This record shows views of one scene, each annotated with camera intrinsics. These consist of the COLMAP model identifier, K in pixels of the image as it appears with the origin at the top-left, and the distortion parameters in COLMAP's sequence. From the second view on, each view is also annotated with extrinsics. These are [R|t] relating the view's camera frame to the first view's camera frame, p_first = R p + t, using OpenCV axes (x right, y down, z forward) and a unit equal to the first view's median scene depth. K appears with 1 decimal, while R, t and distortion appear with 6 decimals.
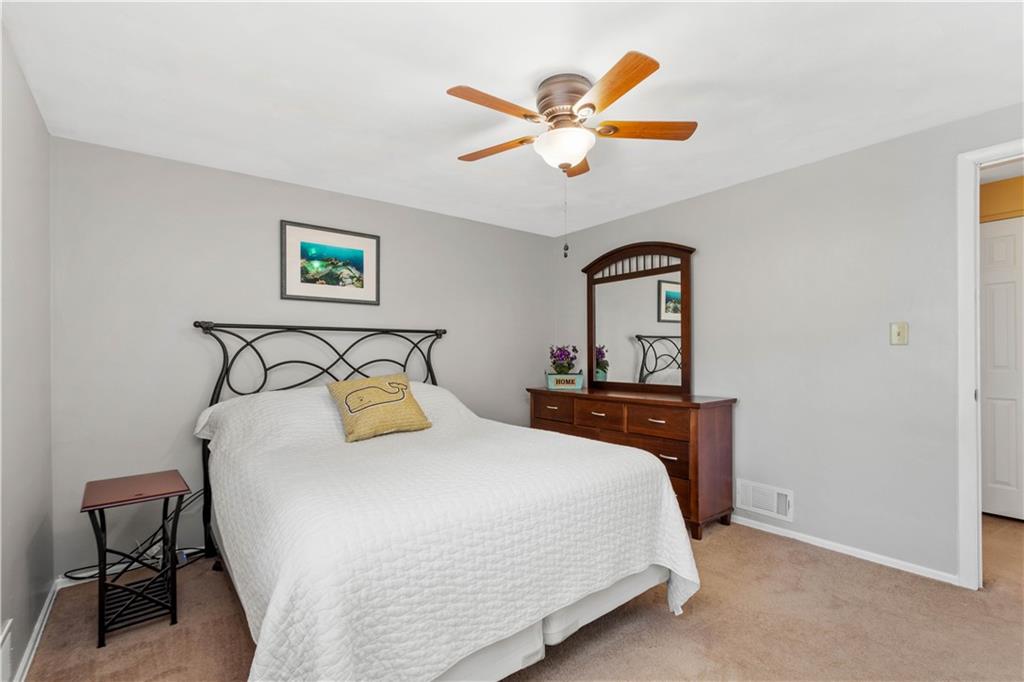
lens RADIAL K [[455.9, 0, 522.0], [0, 455.9, 346.3], [0, 0, 1]] dist [-0.003695, 0.000762]
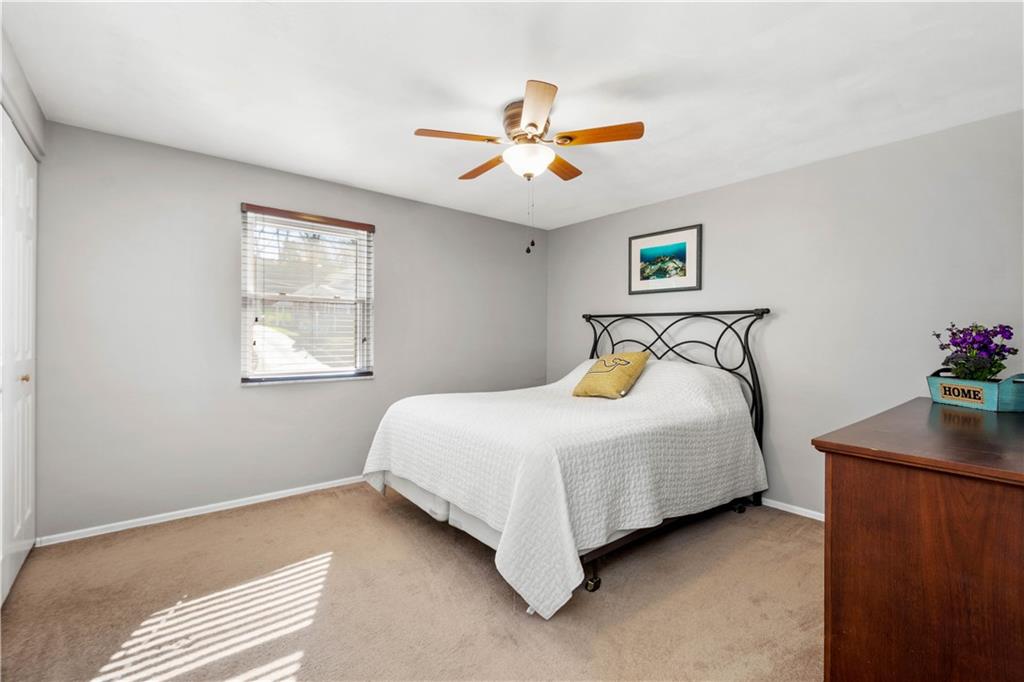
lens RADIAL K [[455.9, 0, 520.7], [0, 455.9, 336.0], [0, 0, 1]] dist [-0.003695, 0.000762]
pose [[-0.005196, 0.012340, -0.999910, 0.799216], [0.006005, 0.999906, 0.012309, 0.002476], [0.999968, -0.005940, -0.005269, 0.627871]]
